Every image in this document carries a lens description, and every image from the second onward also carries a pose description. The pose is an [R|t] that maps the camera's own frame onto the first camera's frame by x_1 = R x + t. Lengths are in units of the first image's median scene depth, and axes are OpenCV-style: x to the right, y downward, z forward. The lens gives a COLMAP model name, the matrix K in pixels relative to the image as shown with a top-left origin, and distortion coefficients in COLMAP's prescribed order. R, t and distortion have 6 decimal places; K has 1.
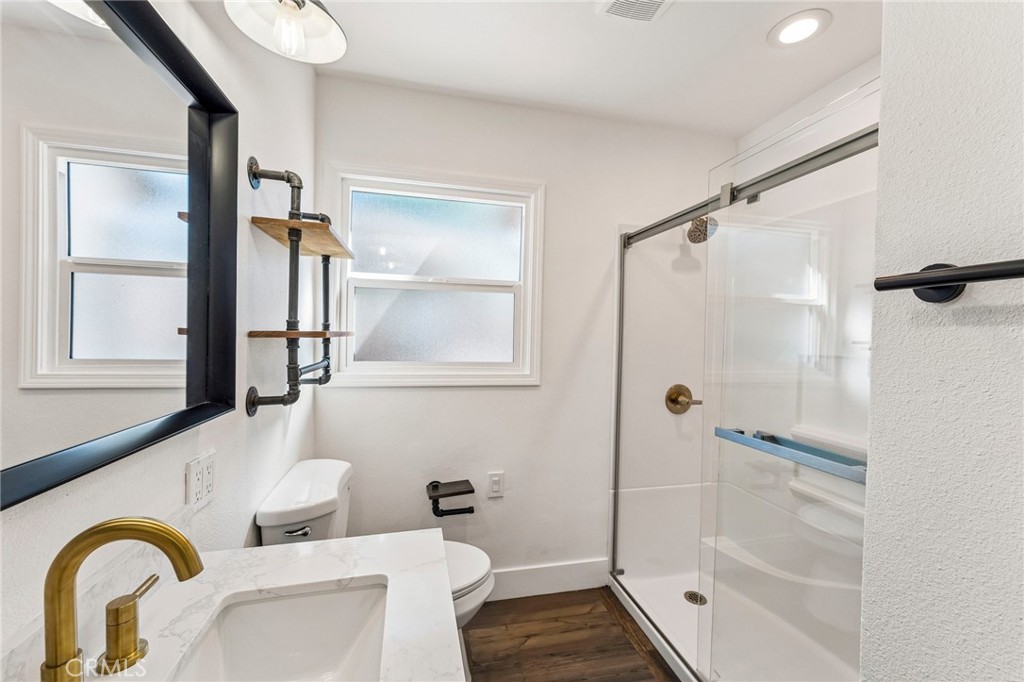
lens RADIAL K [[410.4, 0, 513.5], [0, 410.4, 342.2], [0, 0, 1]] dist [0.002971, -0.001922]
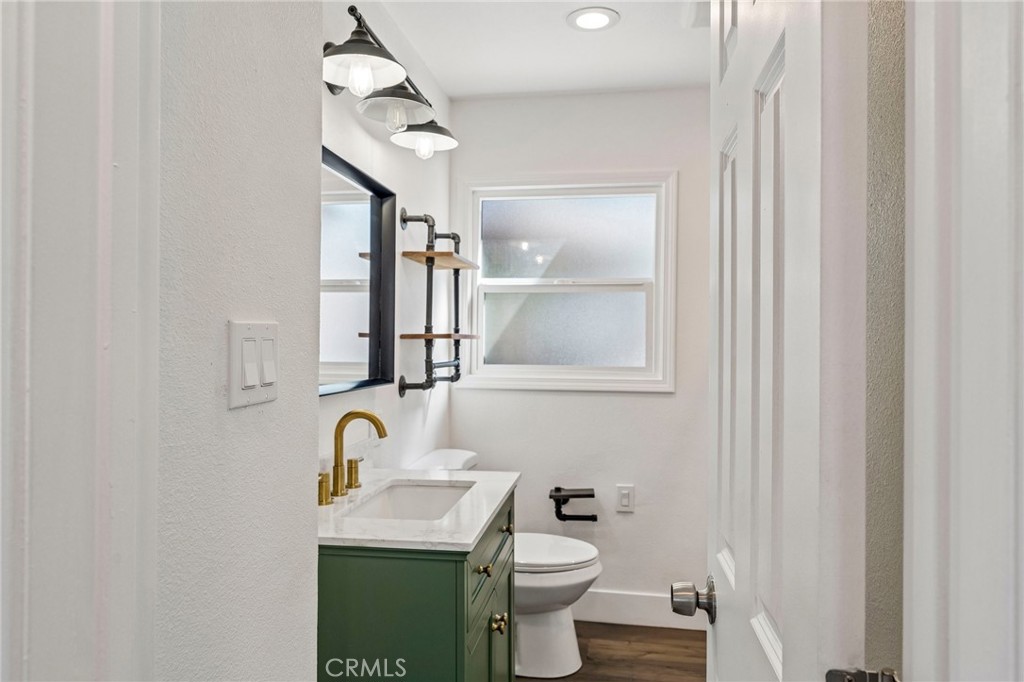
lens RADIAL K [[684.9, 0, 510.6], [0, 684.9, 341.3], [0, 0, 1]] dist [-0.007431, -0.005221]
pose [[0.922525, -0.013734, -0.385692, 0.404378], [0.003463, 0.999621, -0.027312, 0.041936], [0.385921, 0.023861, 0.922223, -0.677325]]
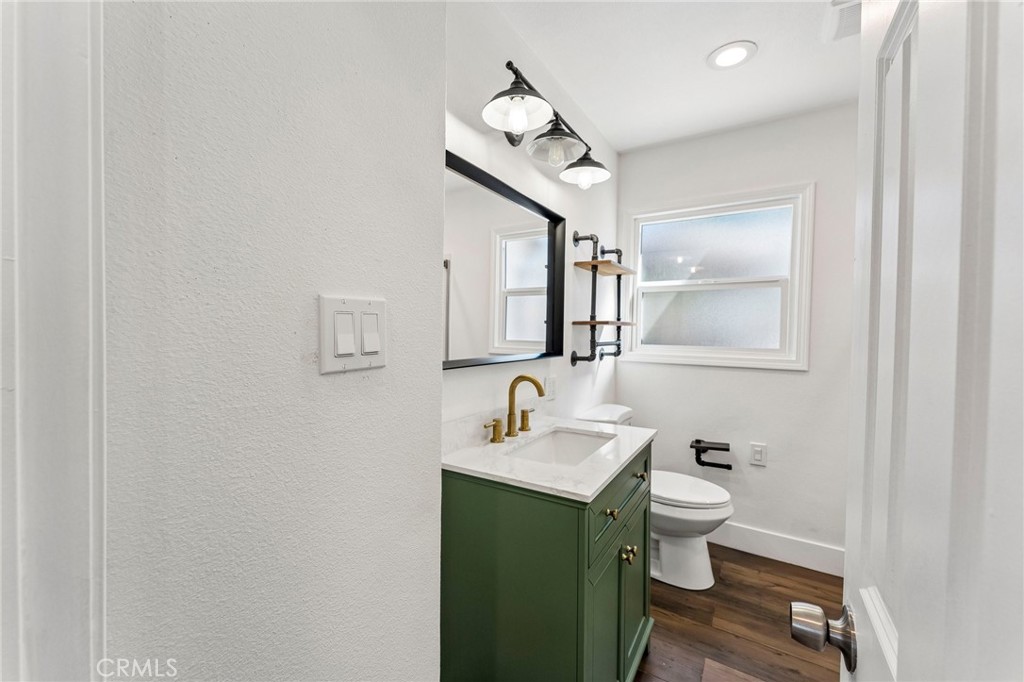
lens RADIAL K [[410.4, 0, 508.3], [0, 410.4, 340.2], [0, 0, 1]] dist [0.002971, -0.001922]
pose [[0.699269, 0.006956, -0.714825, 0.365664], [-0.012489, 0.999919, -0.002487, 0.048864], [0.714749, 0.010667, 0.699299, -0.394558]]
